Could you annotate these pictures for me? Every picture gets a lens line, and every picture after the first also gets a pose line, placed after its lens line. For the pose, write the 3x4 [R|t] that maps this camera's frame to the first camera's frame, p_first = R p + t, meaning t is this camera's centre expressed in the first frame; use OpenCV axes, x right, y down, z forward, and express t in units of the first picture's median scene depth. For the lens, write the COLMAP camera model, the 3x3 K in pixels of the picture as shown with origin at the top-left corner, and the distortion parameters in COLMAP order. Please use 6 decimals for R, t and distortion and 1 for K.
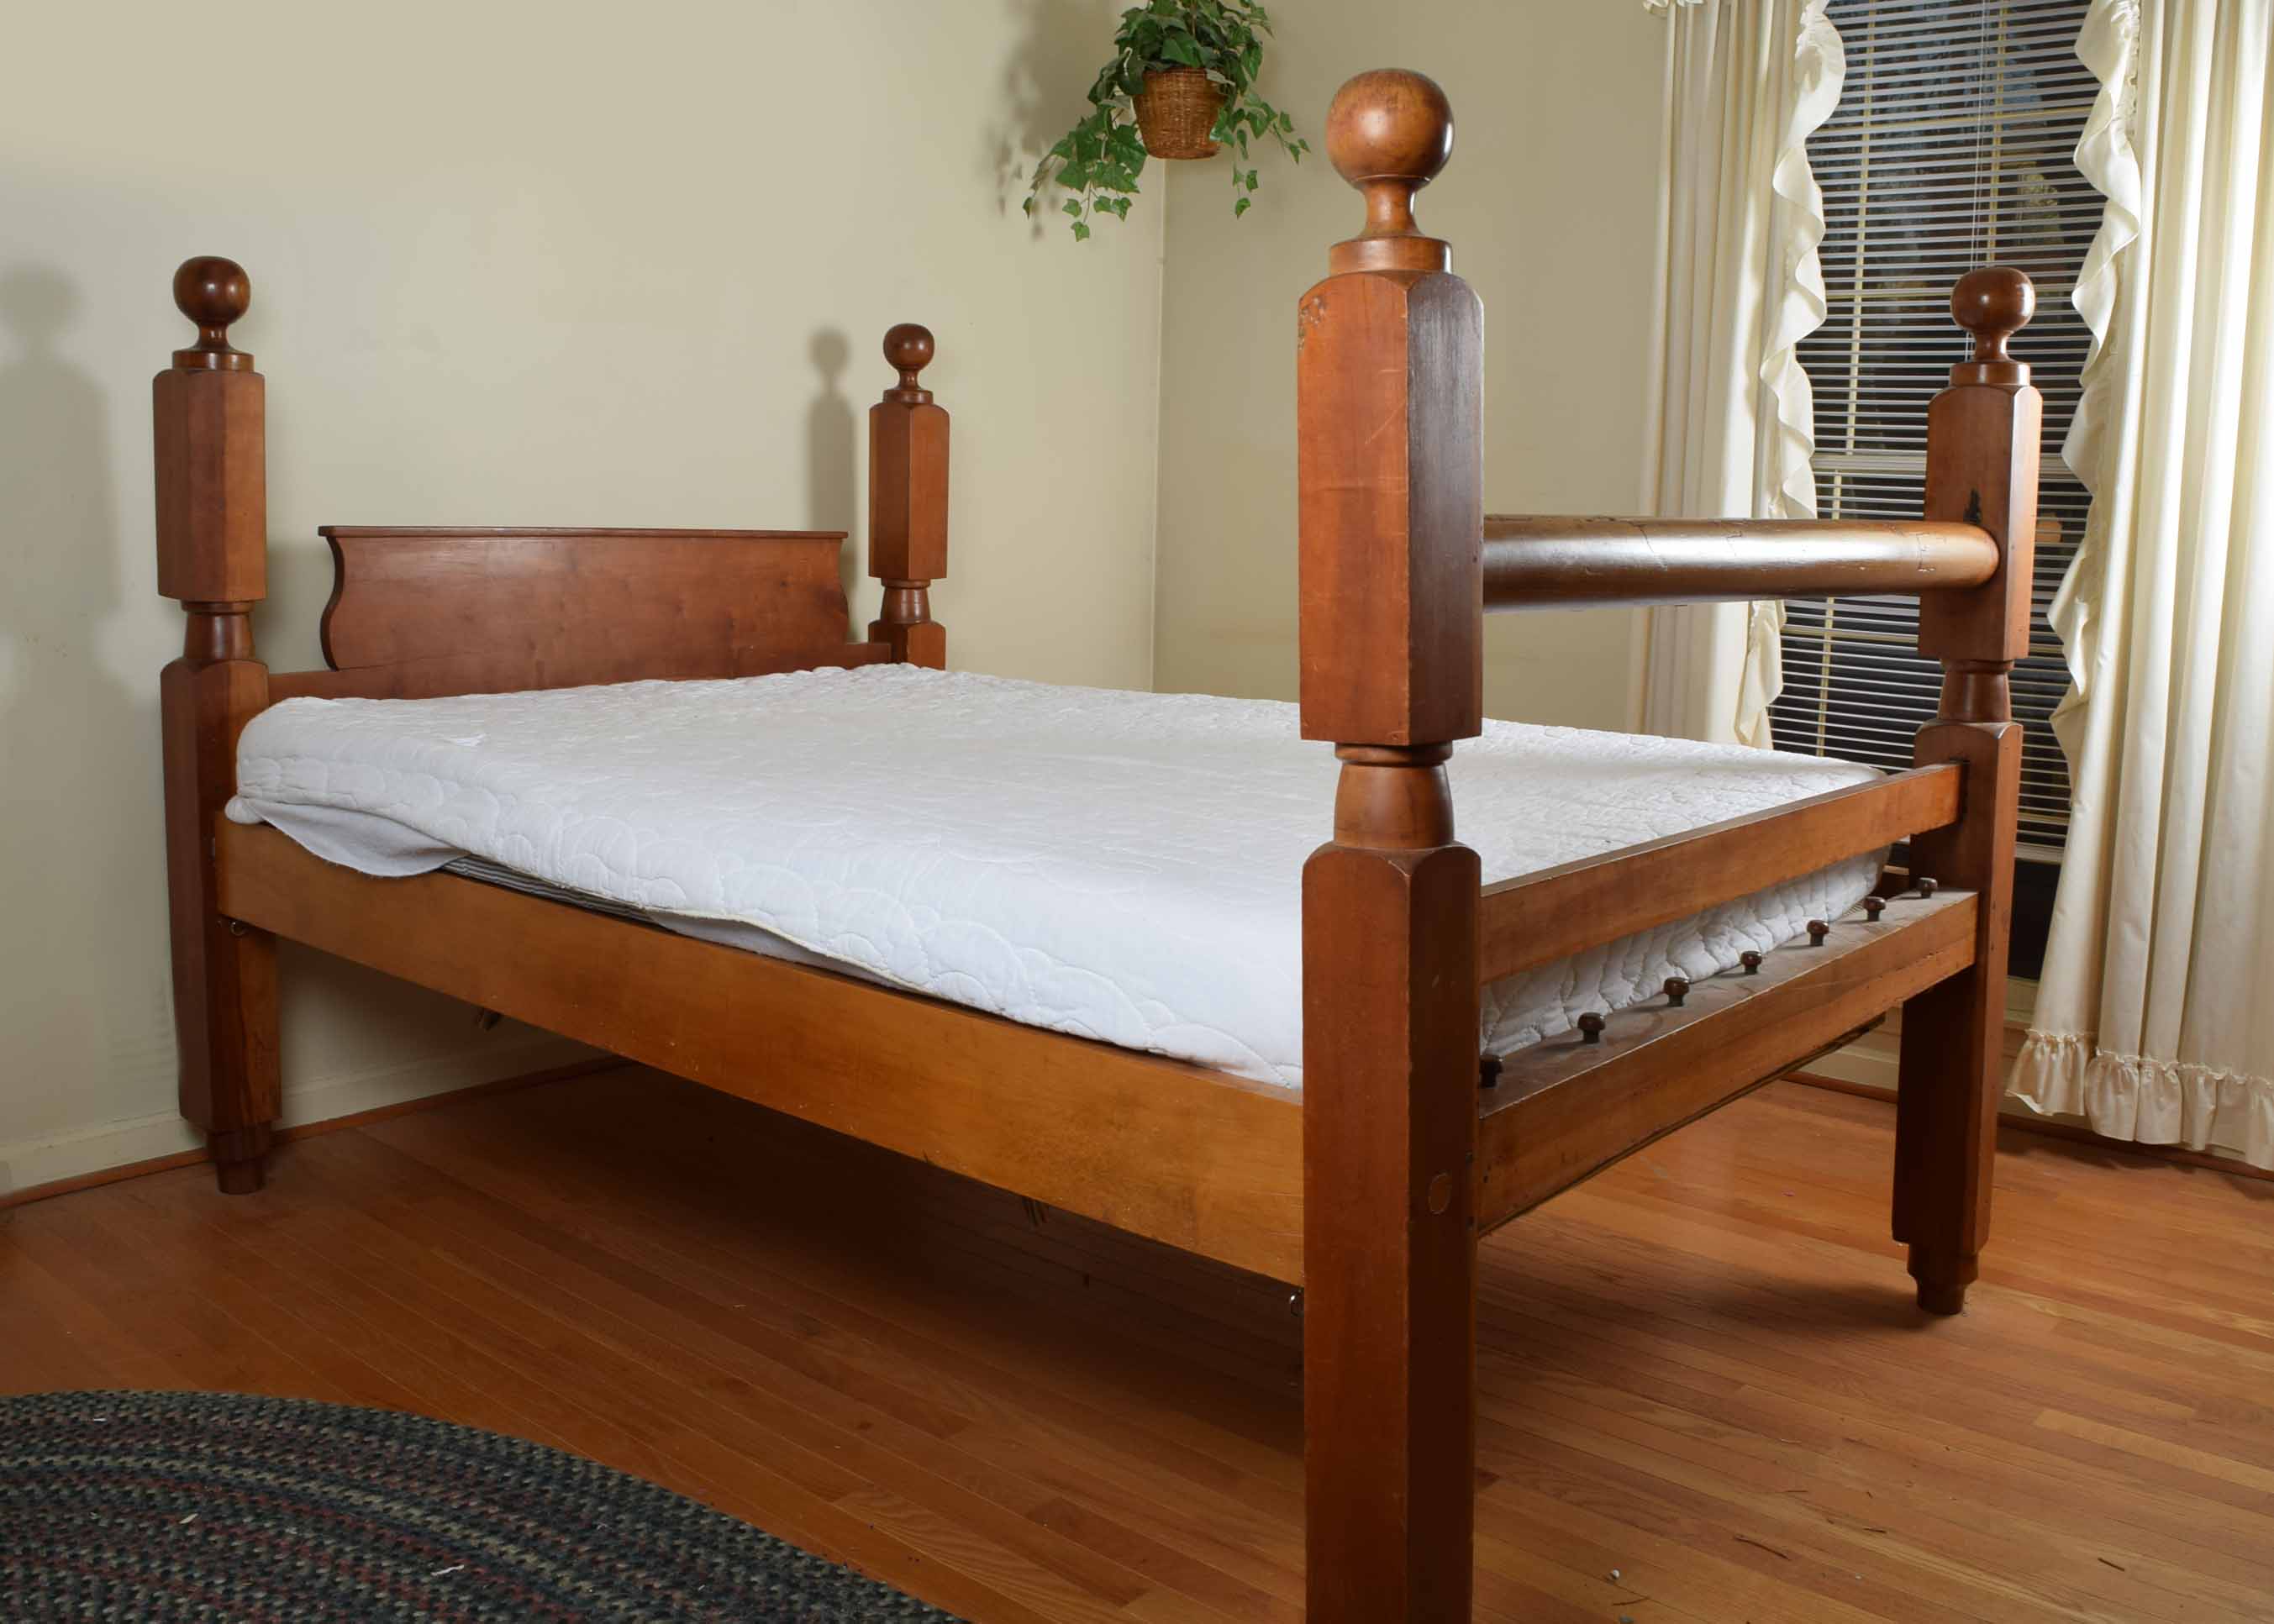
lens RADIAL K [[1896.7, 0, 1132.0], [0, 1896.7, 798.9], [0, 0, 1]] dist [-0.093578, 0.016489]
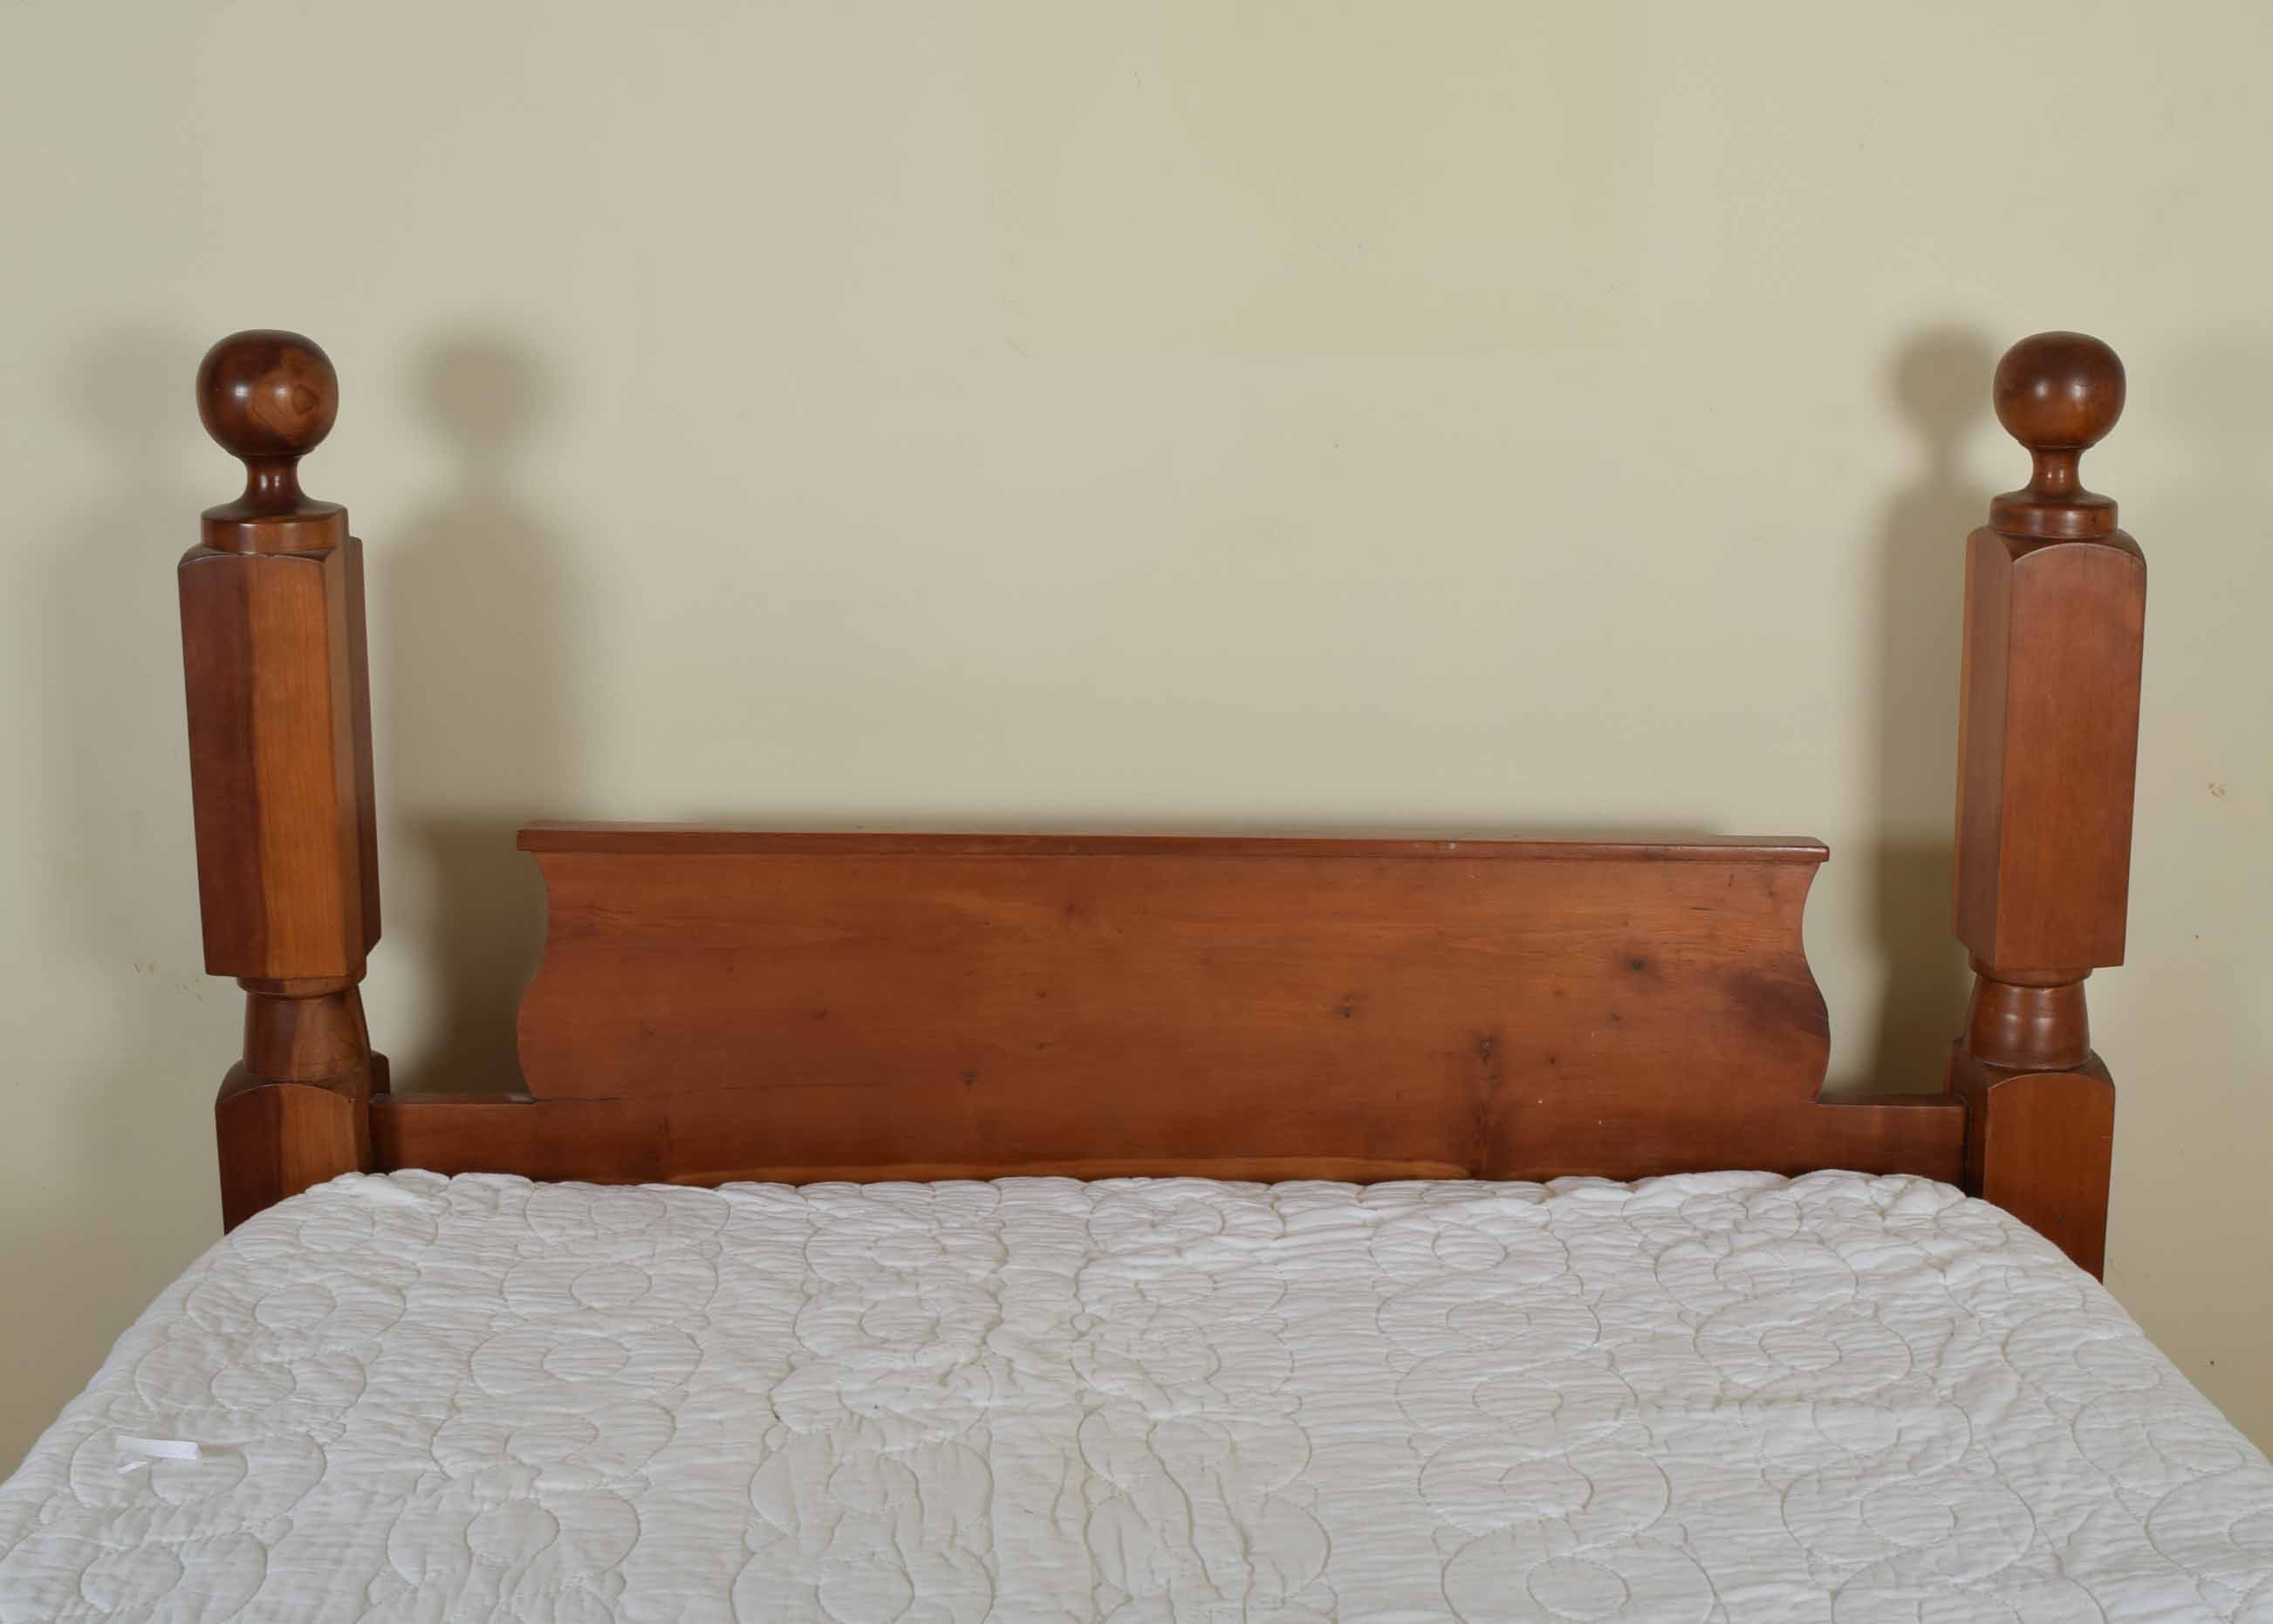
lens RADIAL K [[3047.2, 0, 1211.3], [0, 3047.2, 811.7], [0, 0, 1]] dist [-0.052626, 0.003102]
pose [[0.682141, 0.132771, -0.719066, 0.308339], [-0.108117, 0.990882, 0.080396, -0.246942], [0.723184, 0.022902, 0.690276, 0.578870]]
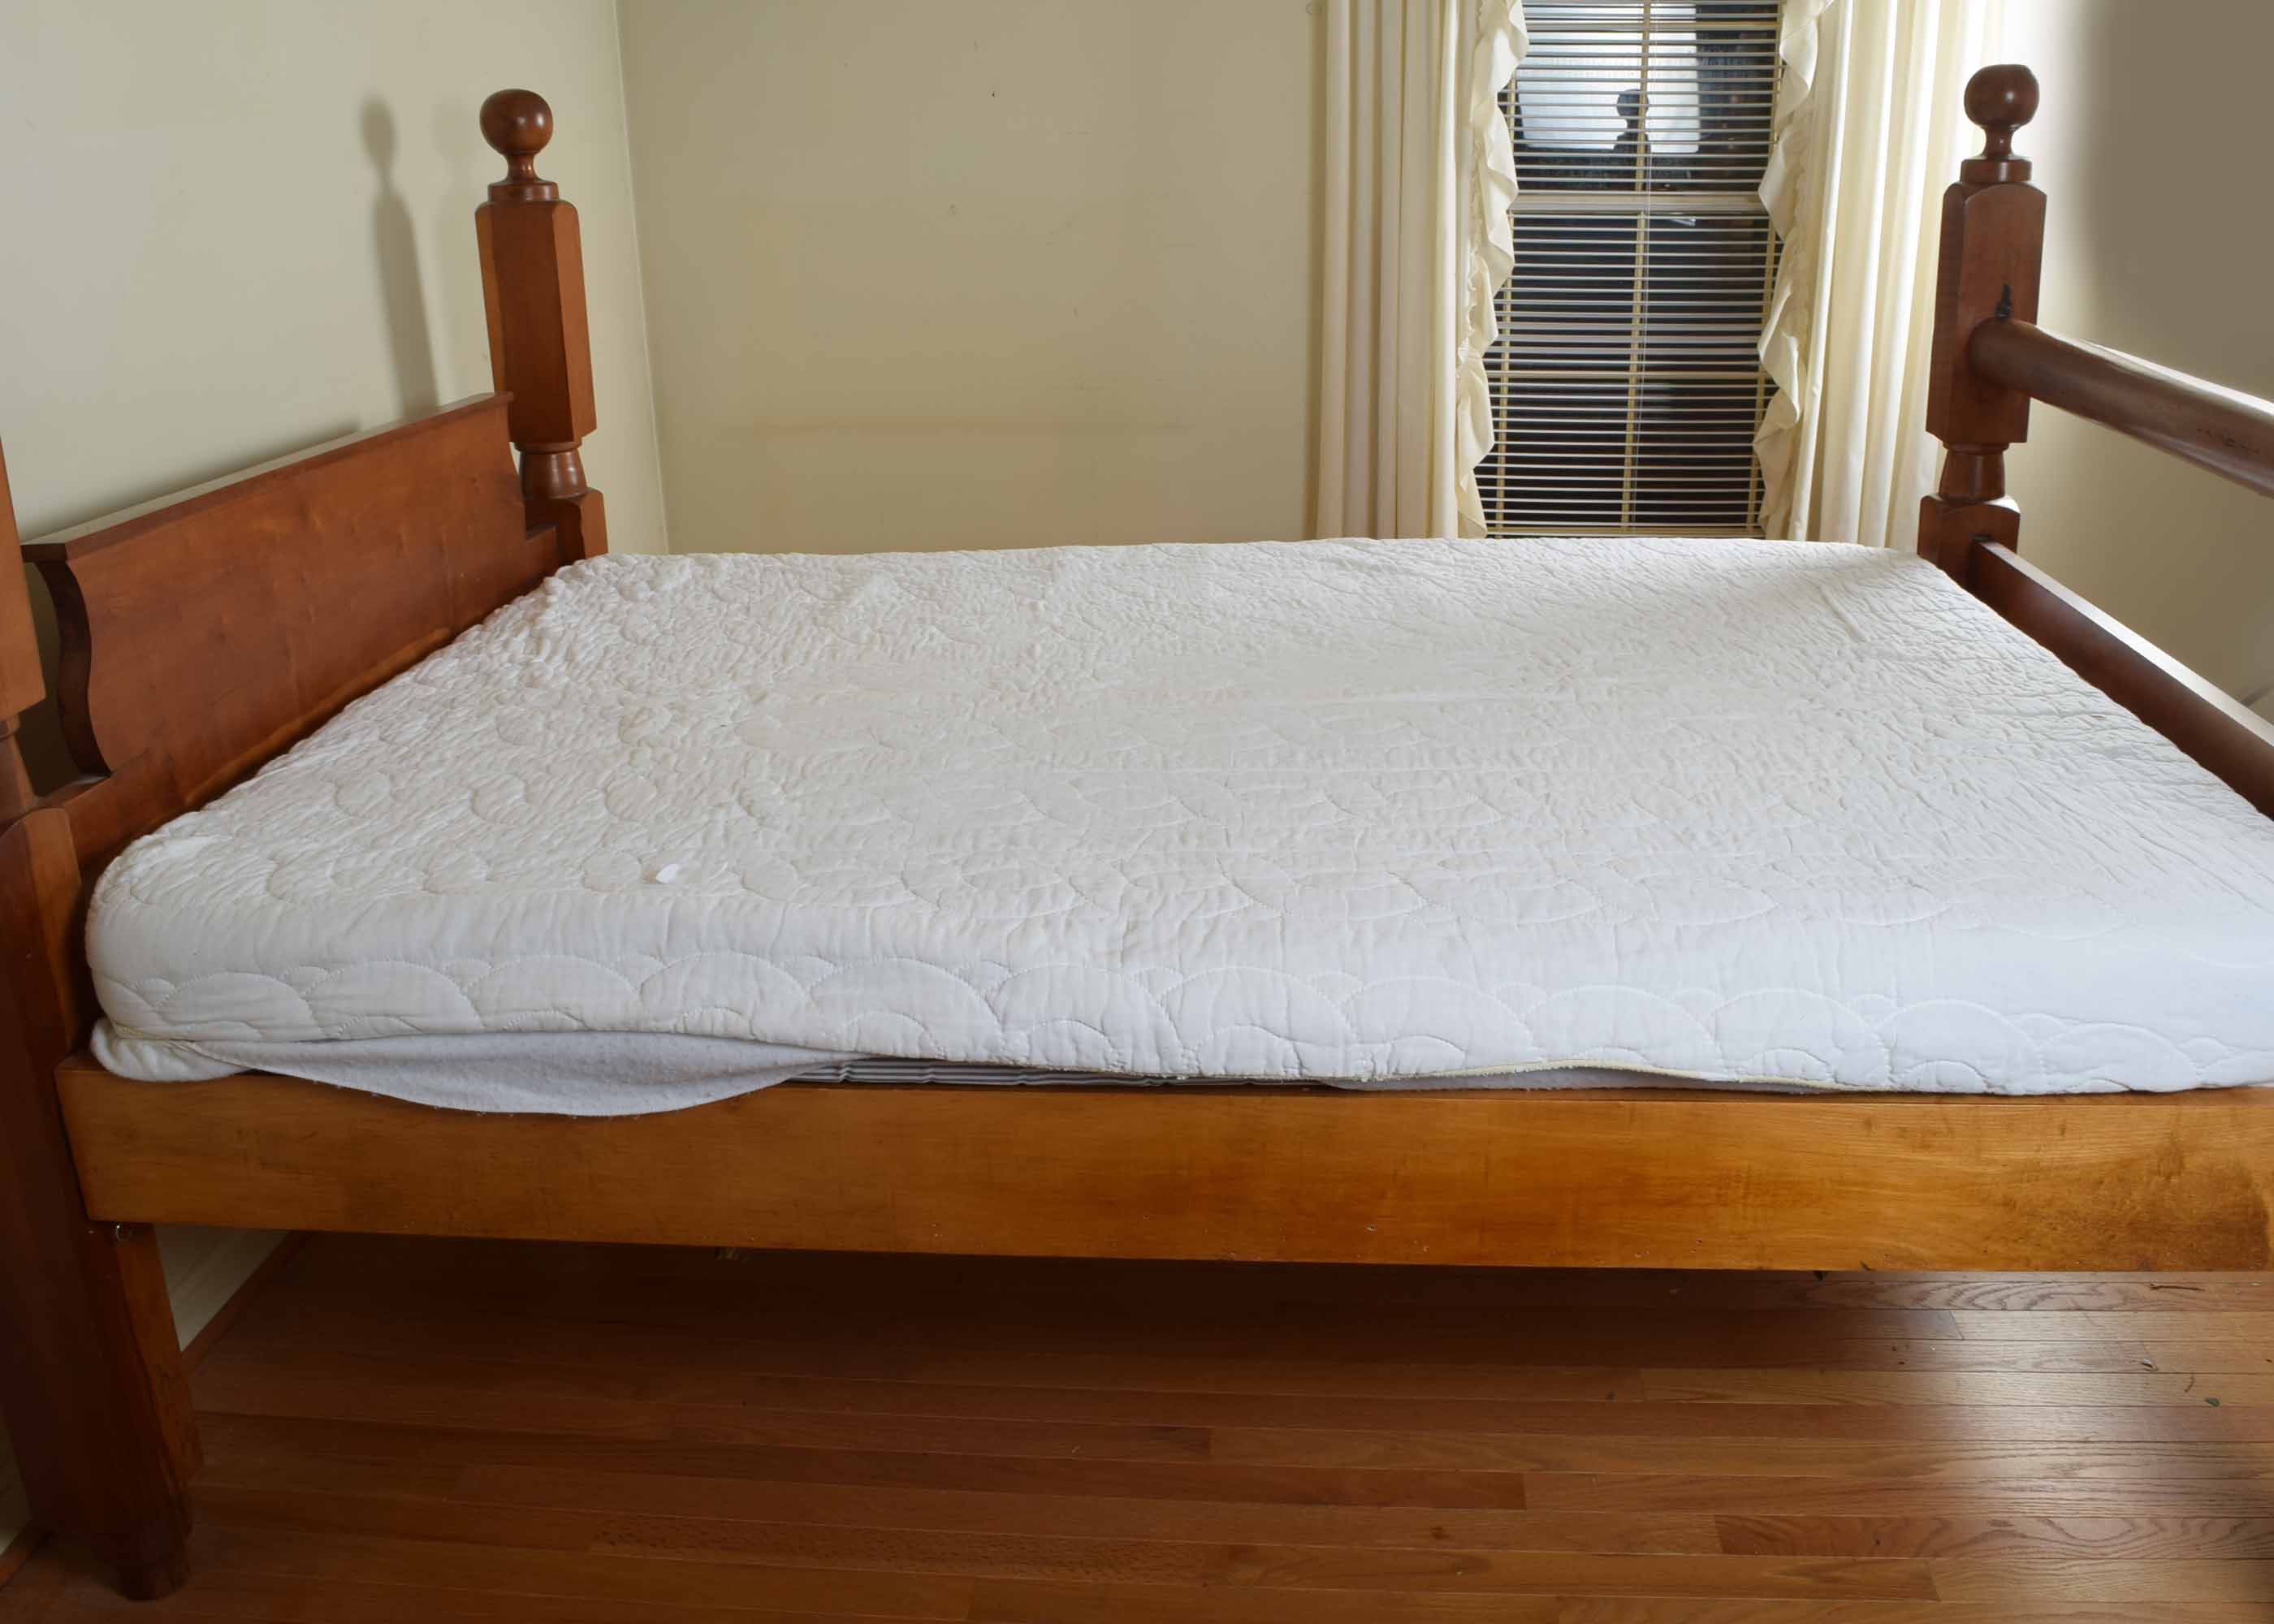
lens RADIAL K [[1910.5, 0, 1133.6], [0, 1910.5, 844.4], [0, 0, 1]] dist [-0.096055, 0.003400]
pose [[0.812101, -0.248202, 0.528099, -0.501311], [0.131154, 0.959510, 0.249276, -0.161779], [-0.568587, -0.133174, 0.811772, 0.328920]]
